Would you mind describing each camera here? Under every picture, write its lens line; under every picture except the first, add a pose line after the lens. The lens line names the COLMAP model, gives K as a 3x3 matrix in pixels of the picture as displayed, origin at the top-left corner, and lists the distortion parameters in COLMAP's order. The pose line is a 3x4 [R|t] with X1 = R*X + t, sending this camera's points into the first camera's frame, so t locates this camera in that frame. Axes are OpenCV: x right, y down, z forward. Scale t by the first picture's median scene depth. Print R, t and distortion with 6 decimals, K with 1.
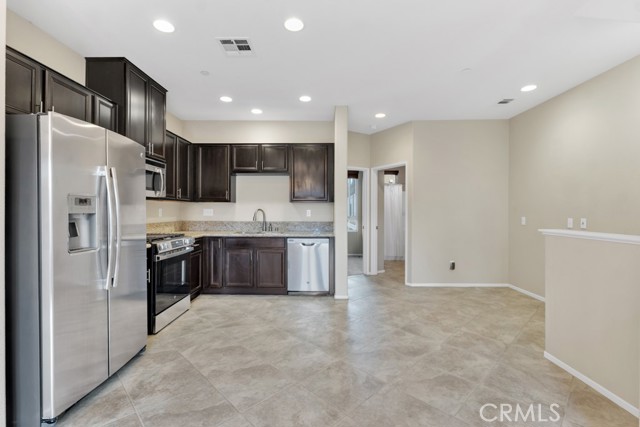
lens RADIAL K [[289.1, 0, 316.5], [0, 289.1, 211.2], [0, 0, 1]] dist [0.002322, -0.000035]
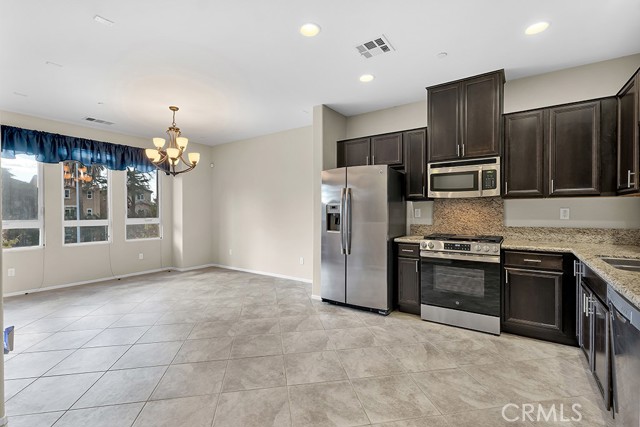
lens RADIAL K [[289.6, 0, 317.8], [0, 289.6, 213.8], [0, 0, 1]] dist [0.004092, 0.000154]
pose [[-0.562633, 0.003953, -0.826697, 0.425791], [0.000845, 0.999991, 0.004207, 0.001080], [0.826706, 0.001668, -0.562631, 0.900719]]
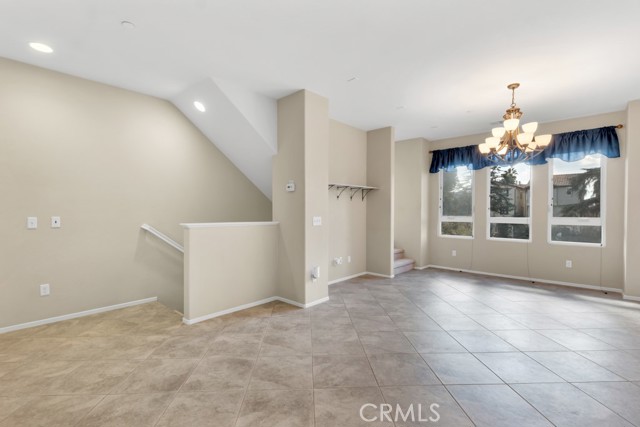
lens RADIAL K [[289.6, 0, 317.8], [0, 289.6, 213.8], [0, 0, 1]] dist [0.004092, 0.000154]
pose [[-0.744128, -0.011514, 0.667938, -0.277717], [-0.003044, 0.999900, 0.013845, 0.000282], [-0.668031, 0.008269, -0.744088, 0.930106]]
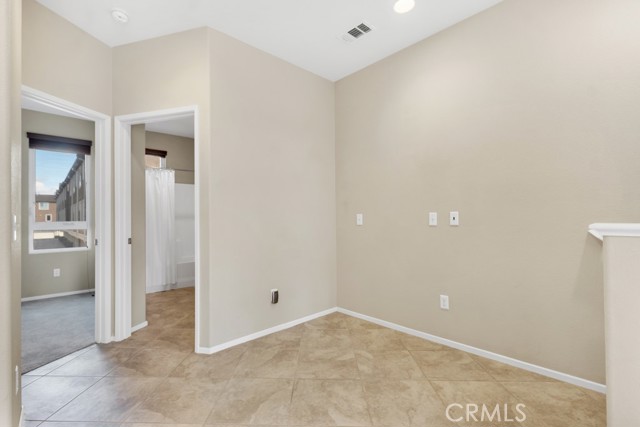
lens RADIAL K [[291.6, 0, 308.1], [0, 291.6, 215.5], [0, 0, 1]] dist [0.002984, 0.000258]
pose [[0.728574, -0.002834, 0.684961, 0.123383], [0.012312, 0.999884, -0.008959, 0.029903], [-0.684856, 0.014960, 0.728525, 0.588269]]
